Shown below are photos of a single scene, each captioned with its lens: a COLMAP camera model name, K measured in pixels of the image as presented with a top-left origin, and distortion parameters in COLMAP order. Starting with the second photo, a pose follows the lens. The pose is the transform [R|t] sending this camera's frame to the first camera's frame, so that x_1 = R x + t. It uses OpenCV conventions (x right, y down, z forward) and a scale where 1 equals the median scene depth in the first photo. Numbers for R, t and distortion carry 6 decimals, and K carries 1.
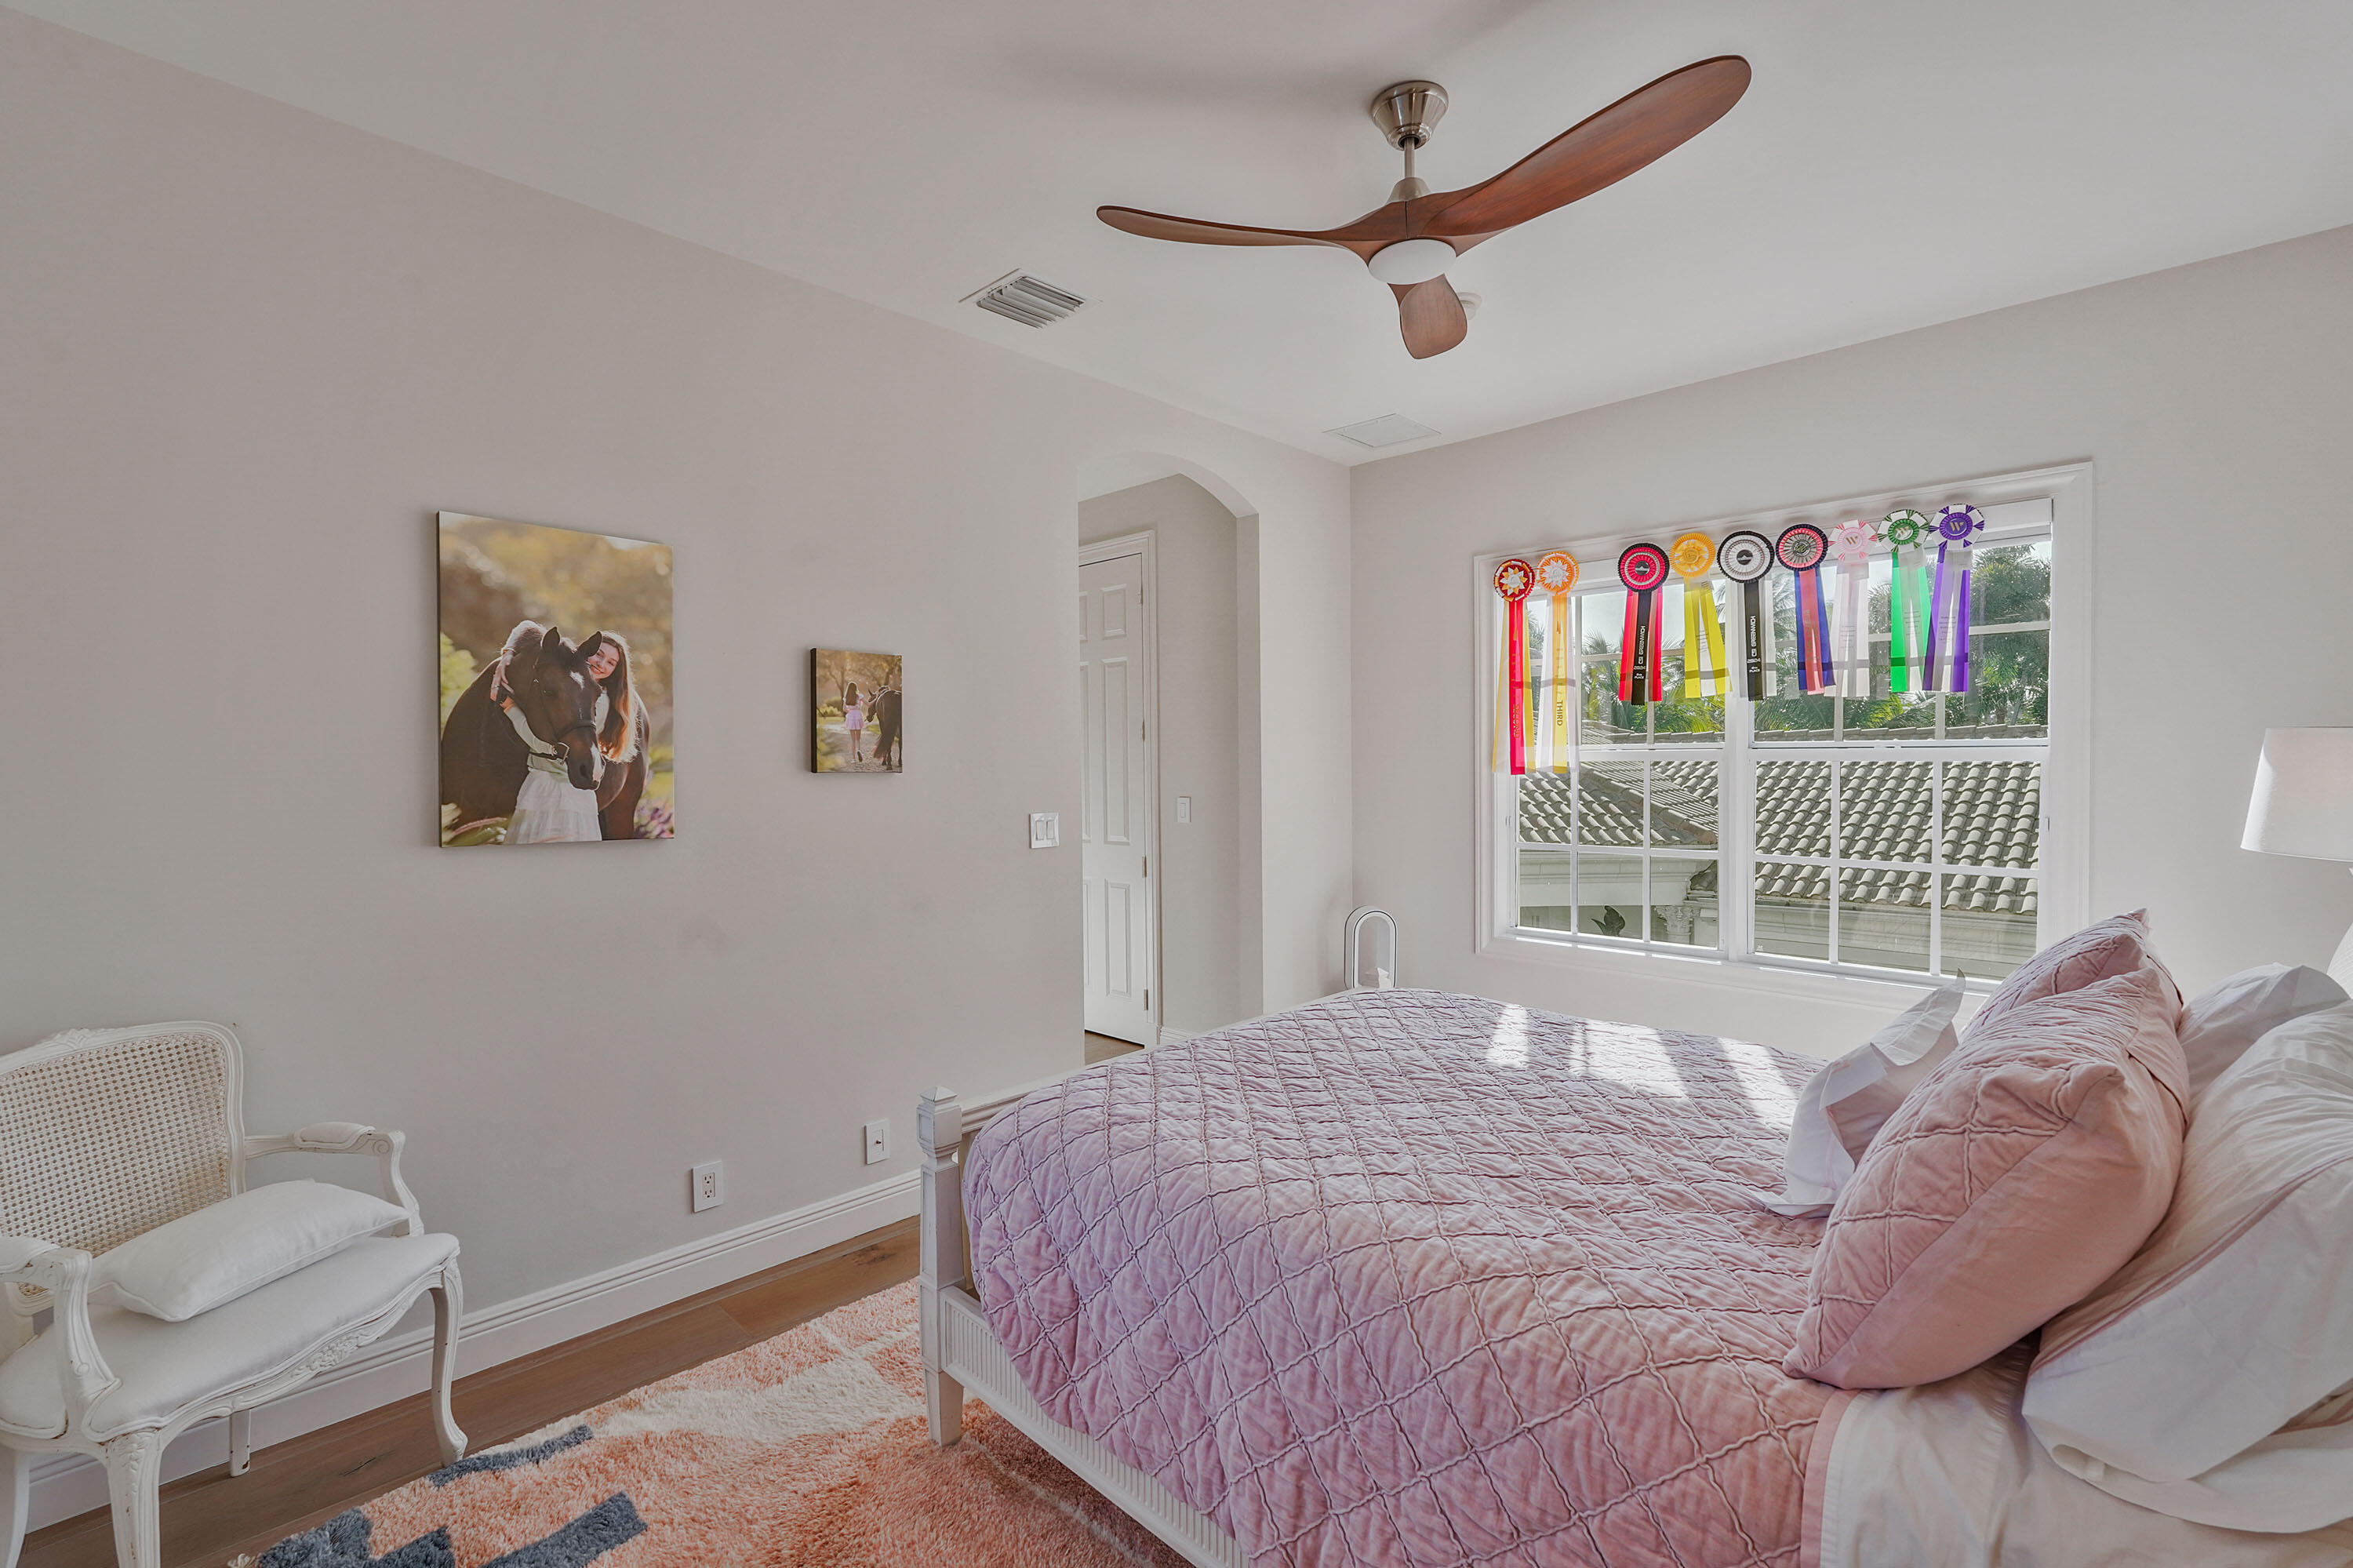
lens RADIAL K [[1057.3, 0, 1169.1], [0, 1057.3, 782.3], [0, 0, 1]] dist [-0.010950, 0.001394]
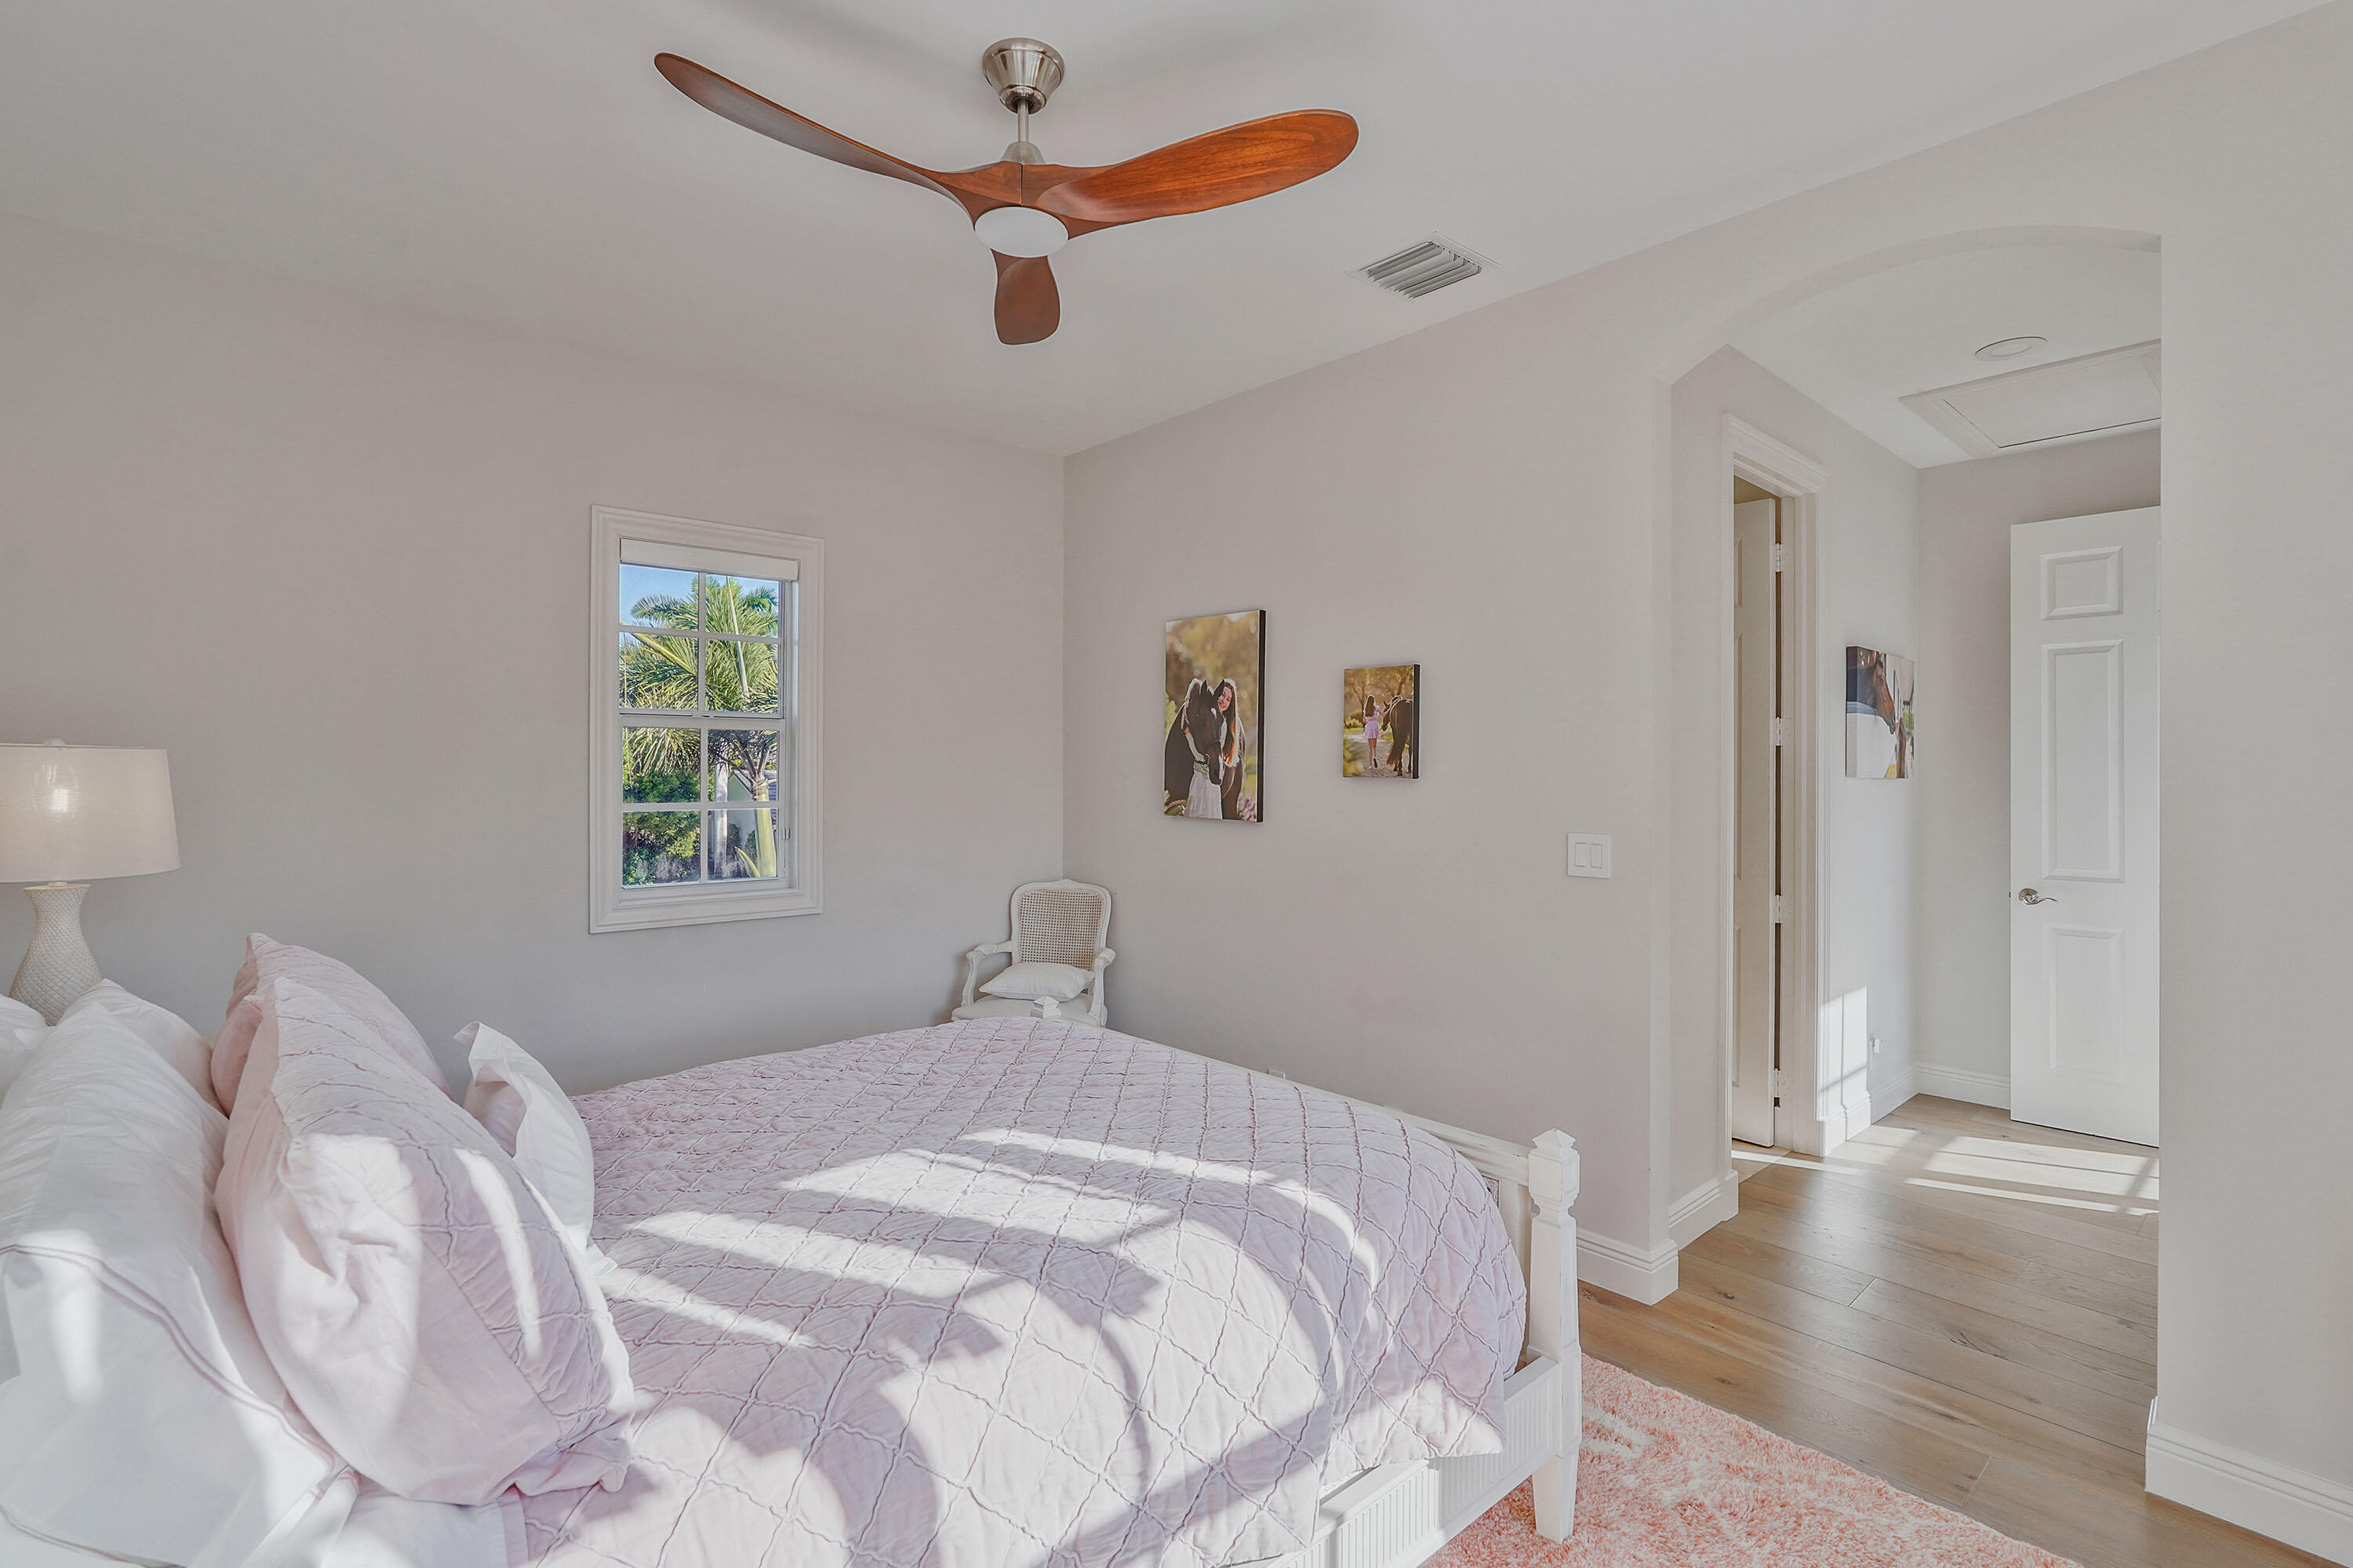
lens RADIAL K [[1057.3, 0, 1169.3], [0, 1057.3, 770.1], [0, 0, 1]] dist [-0.010950, 0.001394]
pose [[-0.052812, 0.004013, -0.998596, 0.963680], [-0.026534, 0.999633, 0.005421, -0.020437], [0.998252, 0.026783, -0.052686, 1.005555]]
